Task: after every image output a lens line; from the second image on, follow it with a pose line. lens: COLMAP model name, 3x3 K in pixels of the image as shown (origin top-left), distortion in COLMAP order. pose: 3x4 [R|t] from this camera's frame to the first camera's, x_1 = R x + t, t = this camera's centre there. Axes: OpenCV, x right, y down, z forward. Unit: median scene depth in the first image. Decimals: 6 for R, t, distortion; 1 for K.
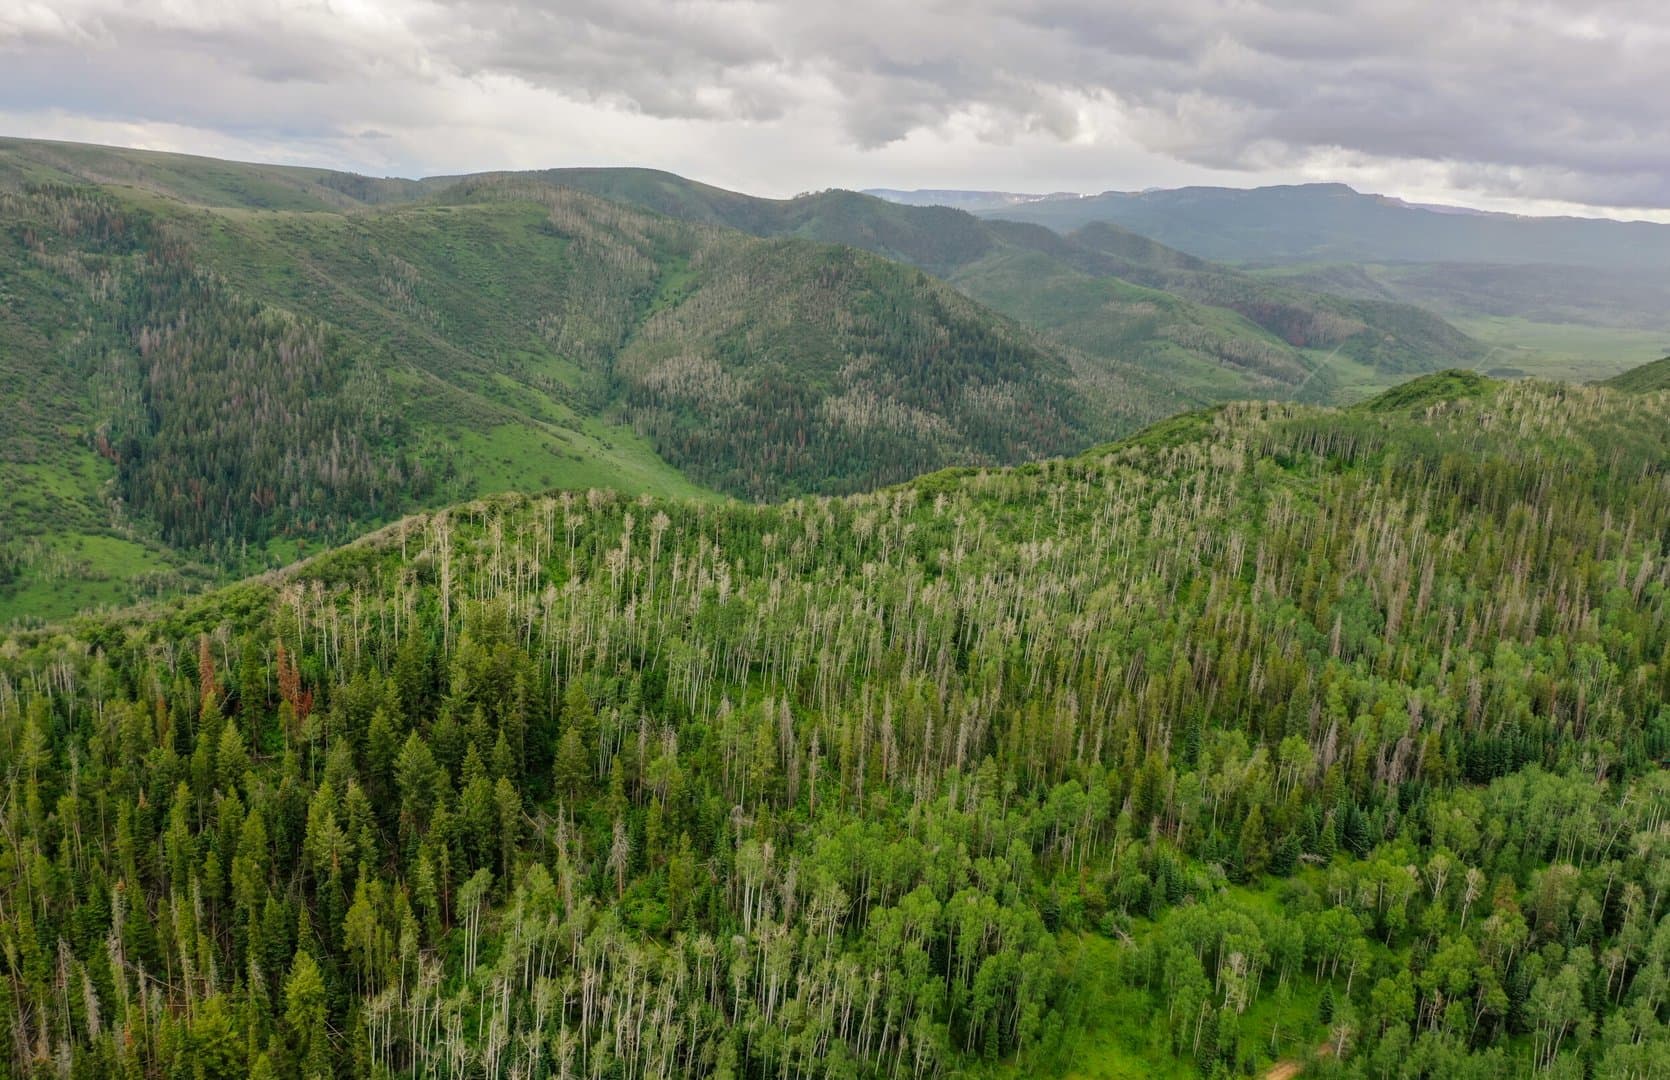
lens RADIAL K [[1324.4, 0, 880.4], [0, 1324.4, 542.1], [0, 0, 1]] dist [0.009209, -0.000819]
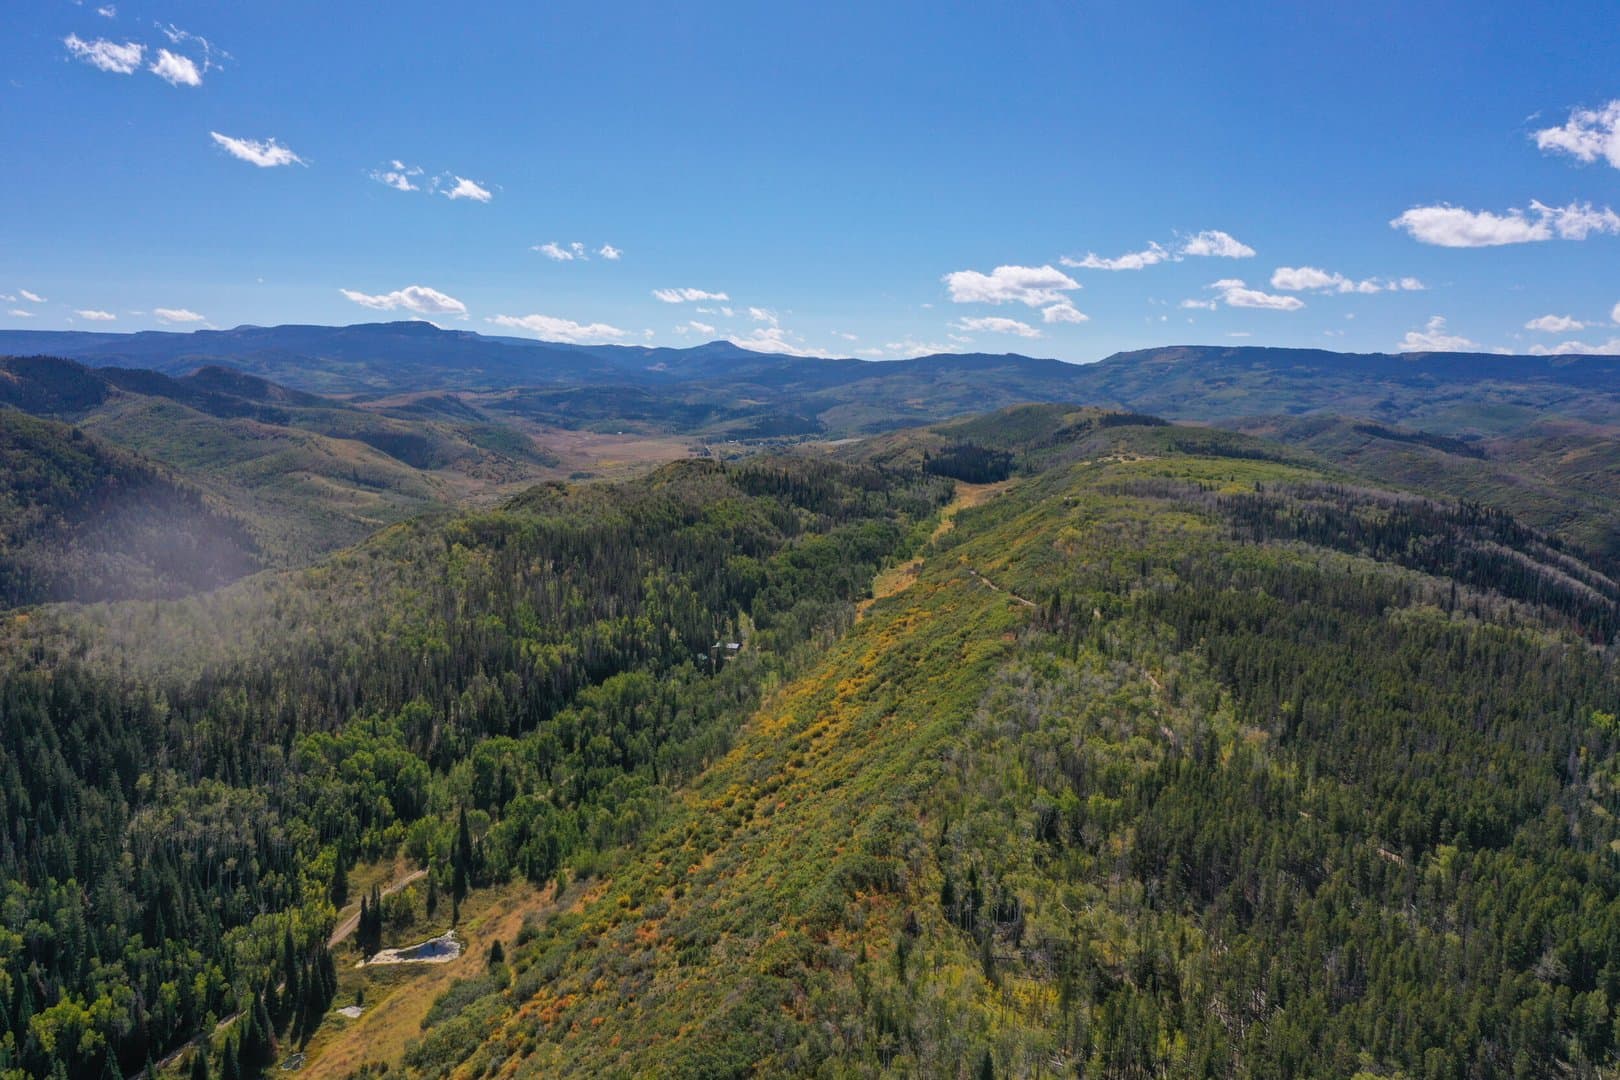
lens RADIAL K [[1255.9, 0, 810.0], [0, 1255.9, 540.0], [0, 0, 1]] dist [-0.005508, -0.016534]
pose [[0.813613, -0.107360, 0.571408, -0.058217], [0.156487, 0.986972, -0.037380, 0.014676], [-0.559951, 0.119831, 0.819814, -0.127356]]
